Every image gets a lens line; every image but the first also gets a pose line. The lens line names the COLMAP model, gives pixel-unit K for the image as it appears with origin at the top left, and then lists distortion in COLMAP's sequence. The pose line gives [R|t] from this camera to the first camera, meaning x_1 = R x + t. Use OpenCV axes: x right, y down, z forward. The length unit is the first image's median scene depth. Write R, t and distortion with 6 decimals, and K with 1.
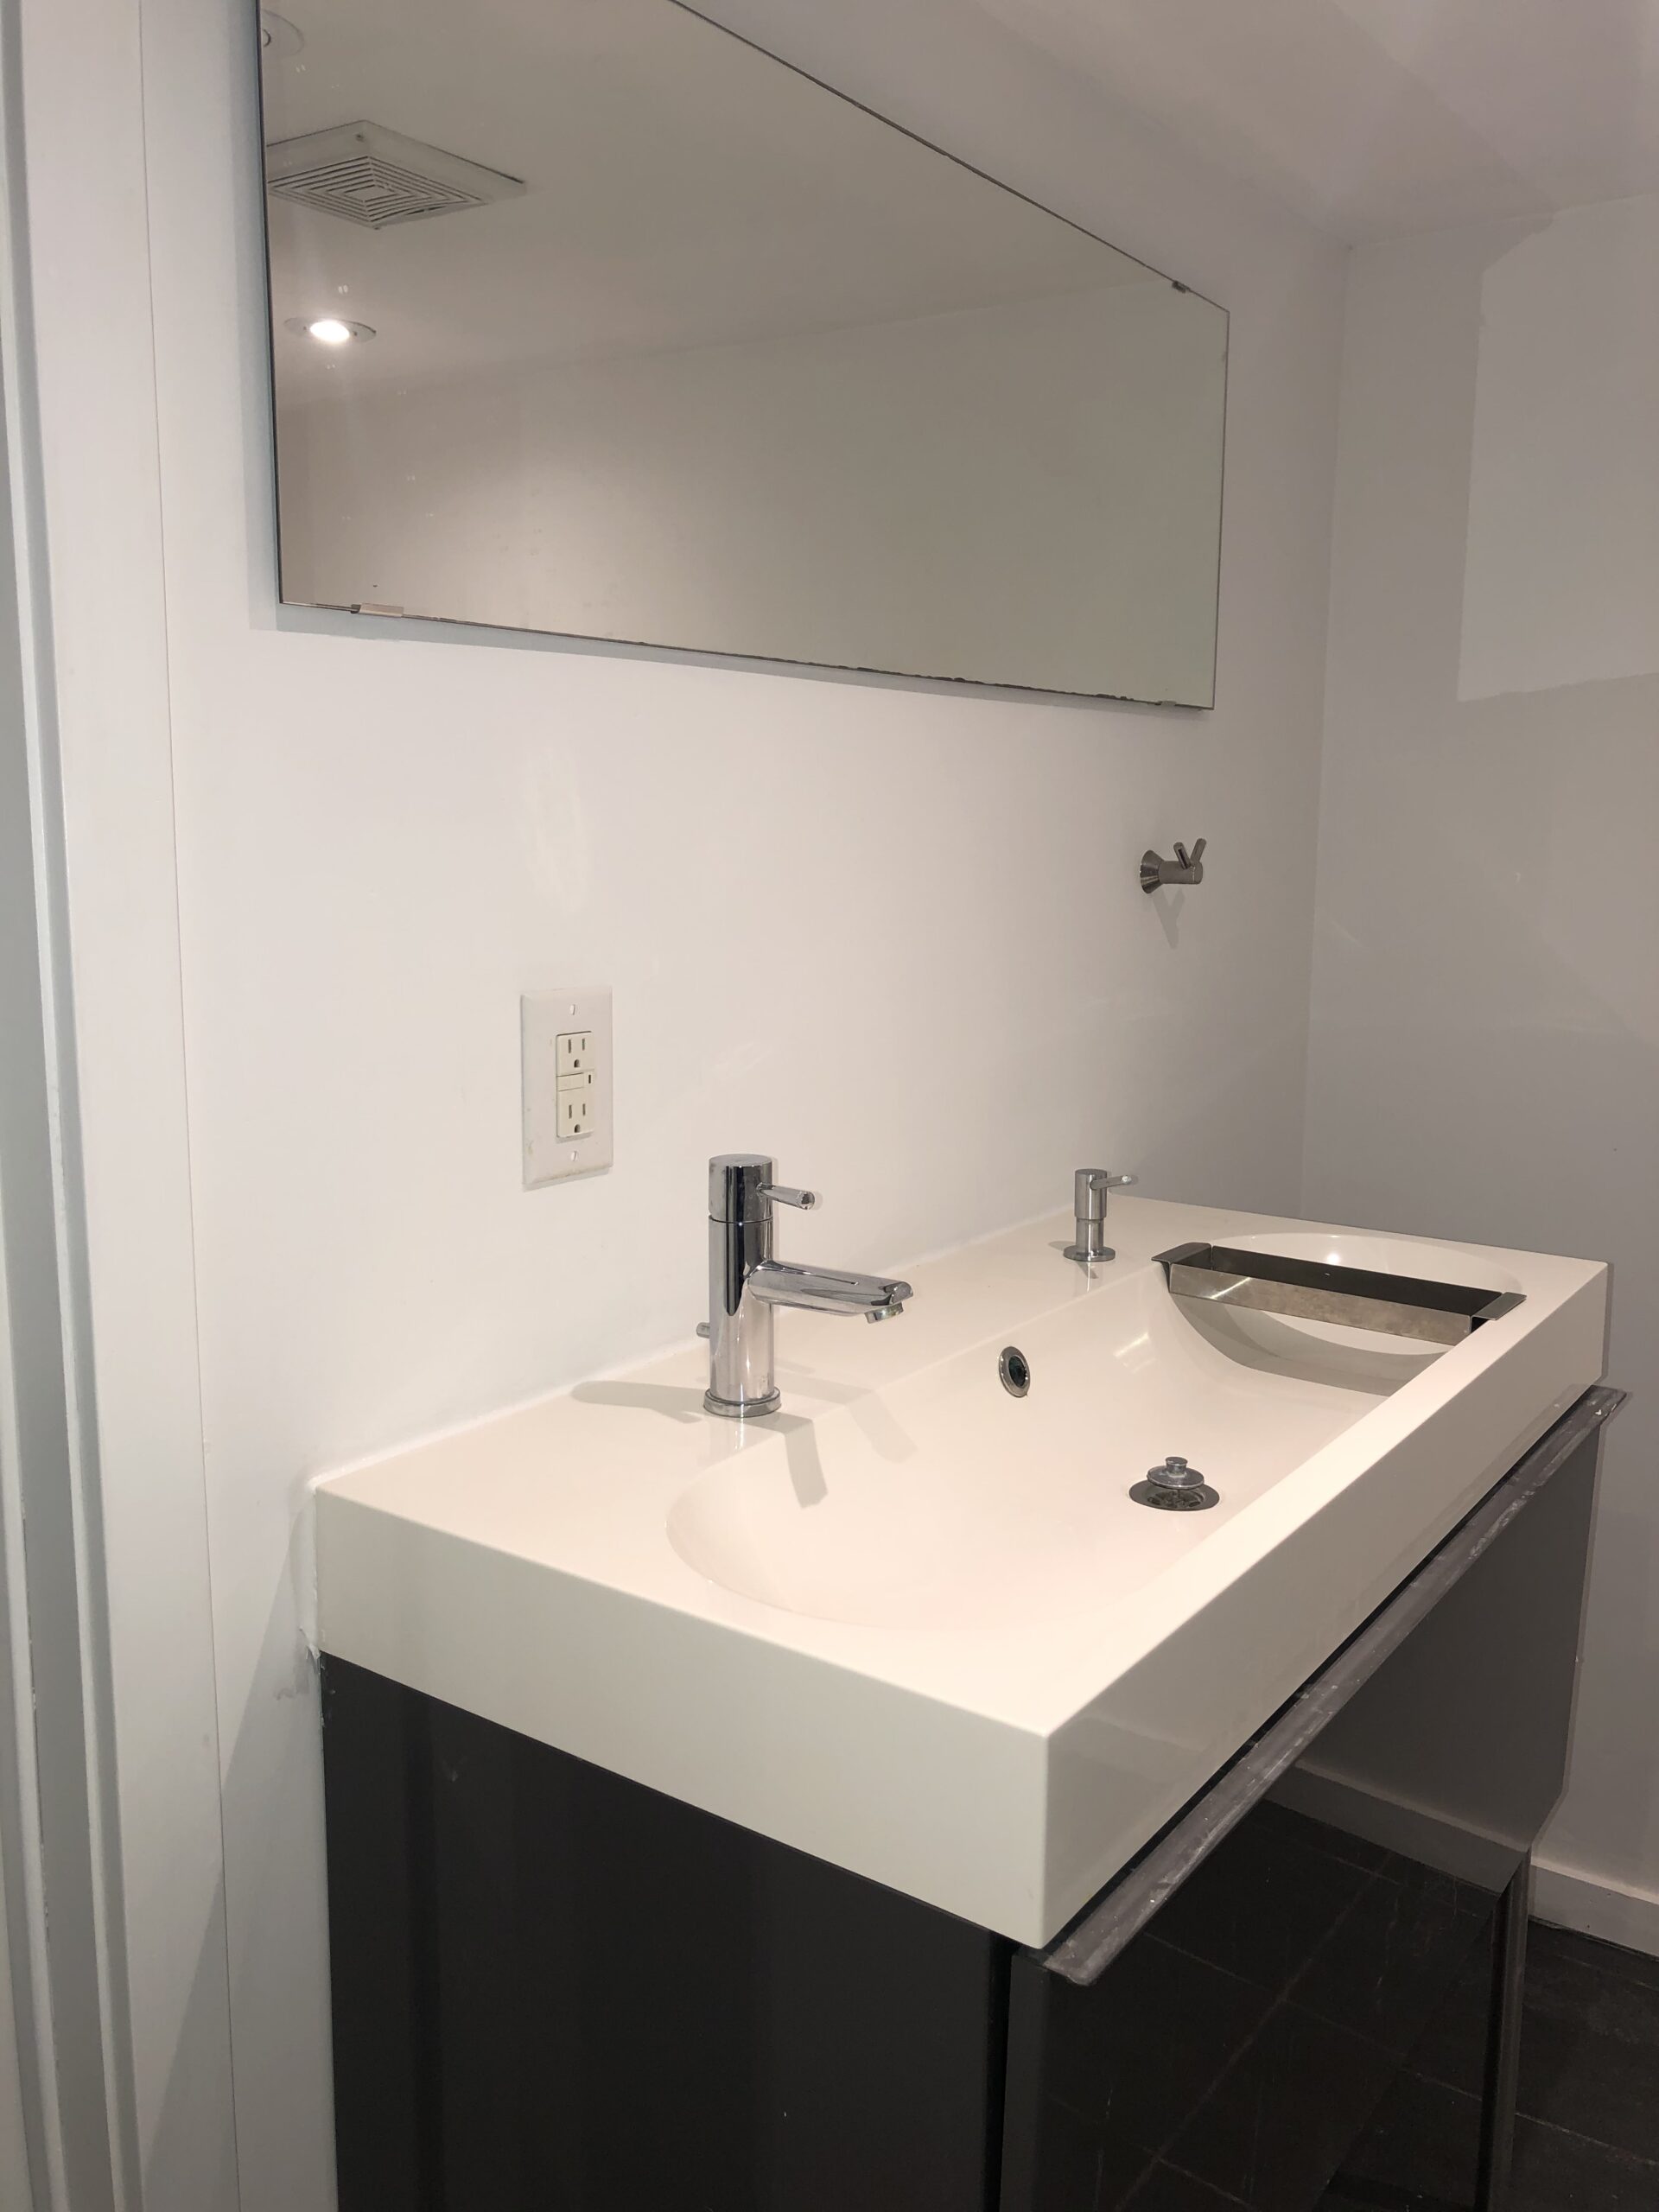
lens RADIAL K [[1802.3, 0, 829.5], [0, 1802.3, 1106.0], [0, 0, 1]] dist [0.061595, -0.174272]
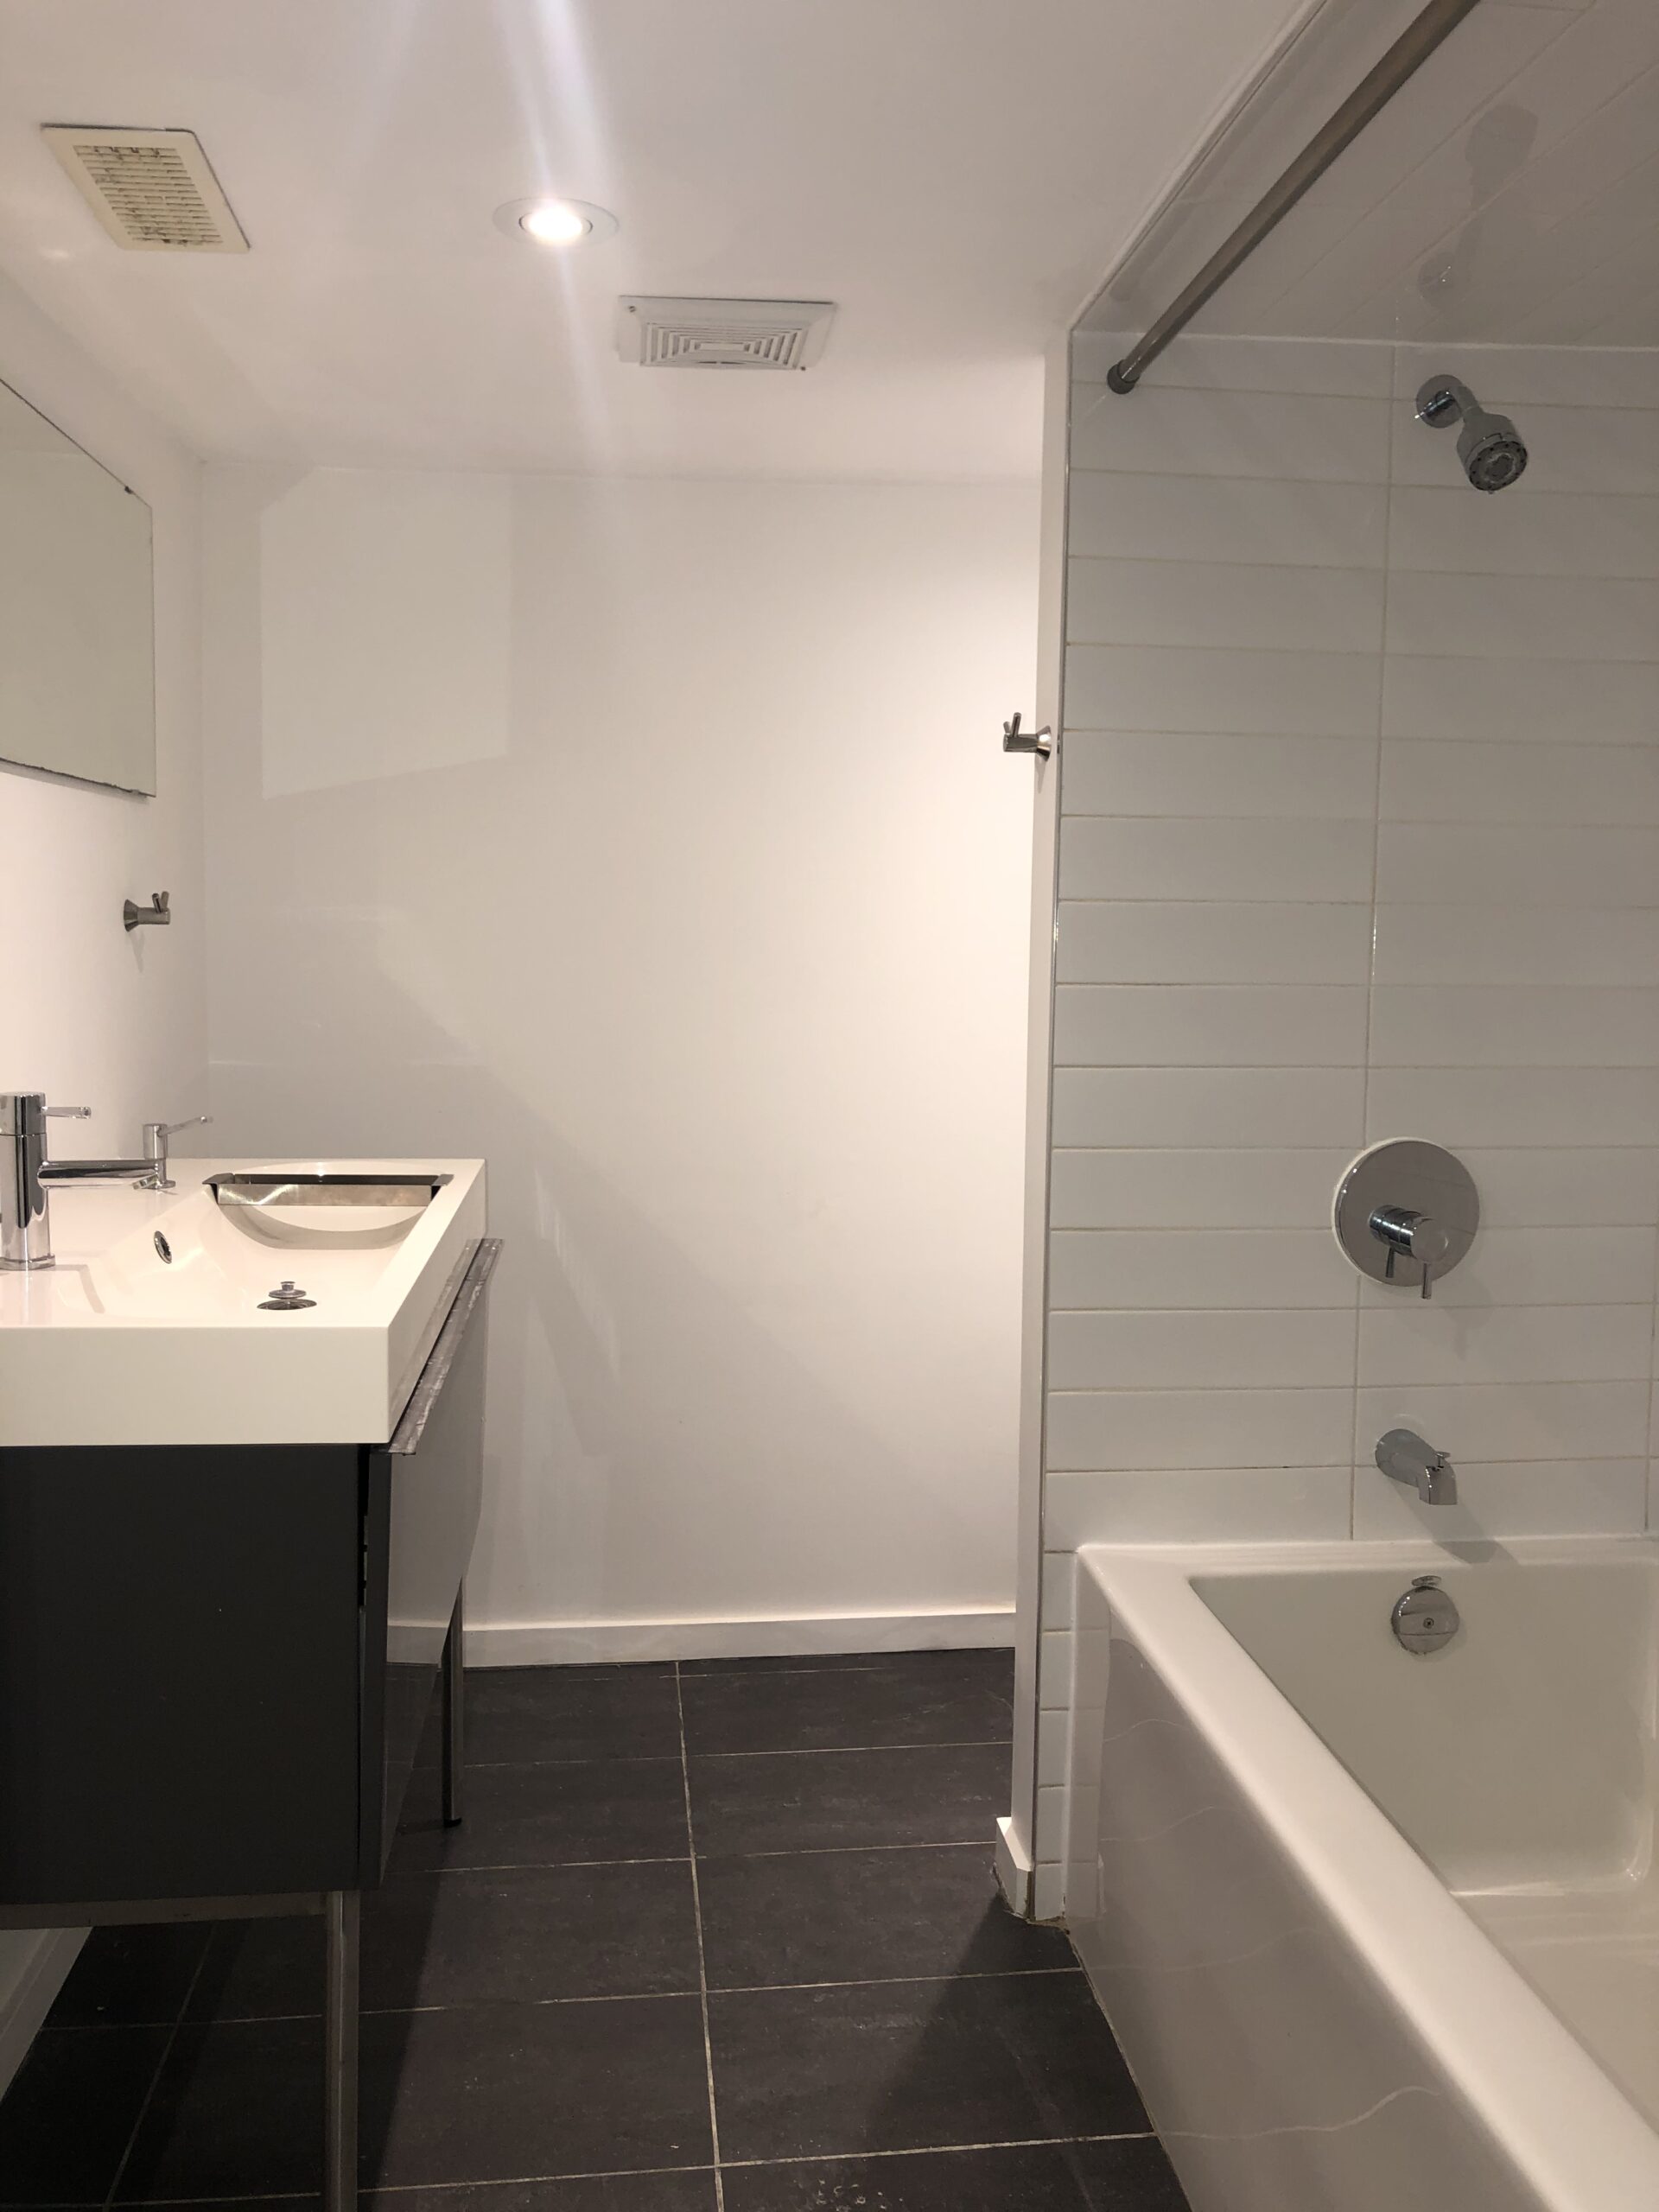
lens RADIAL K [[1809.7, 0, 829.5], [0, 1809.7, 1106.0], [0, 0, 1]] dist [0.015888, -0.015922]
pose [[0.748315, -0.067727, 0.659877, -0.382627], [0.099206, 0.995013, -0.010378, 0.087428], [-0.655883, 0.073230, 0.751302, -0.383764]]
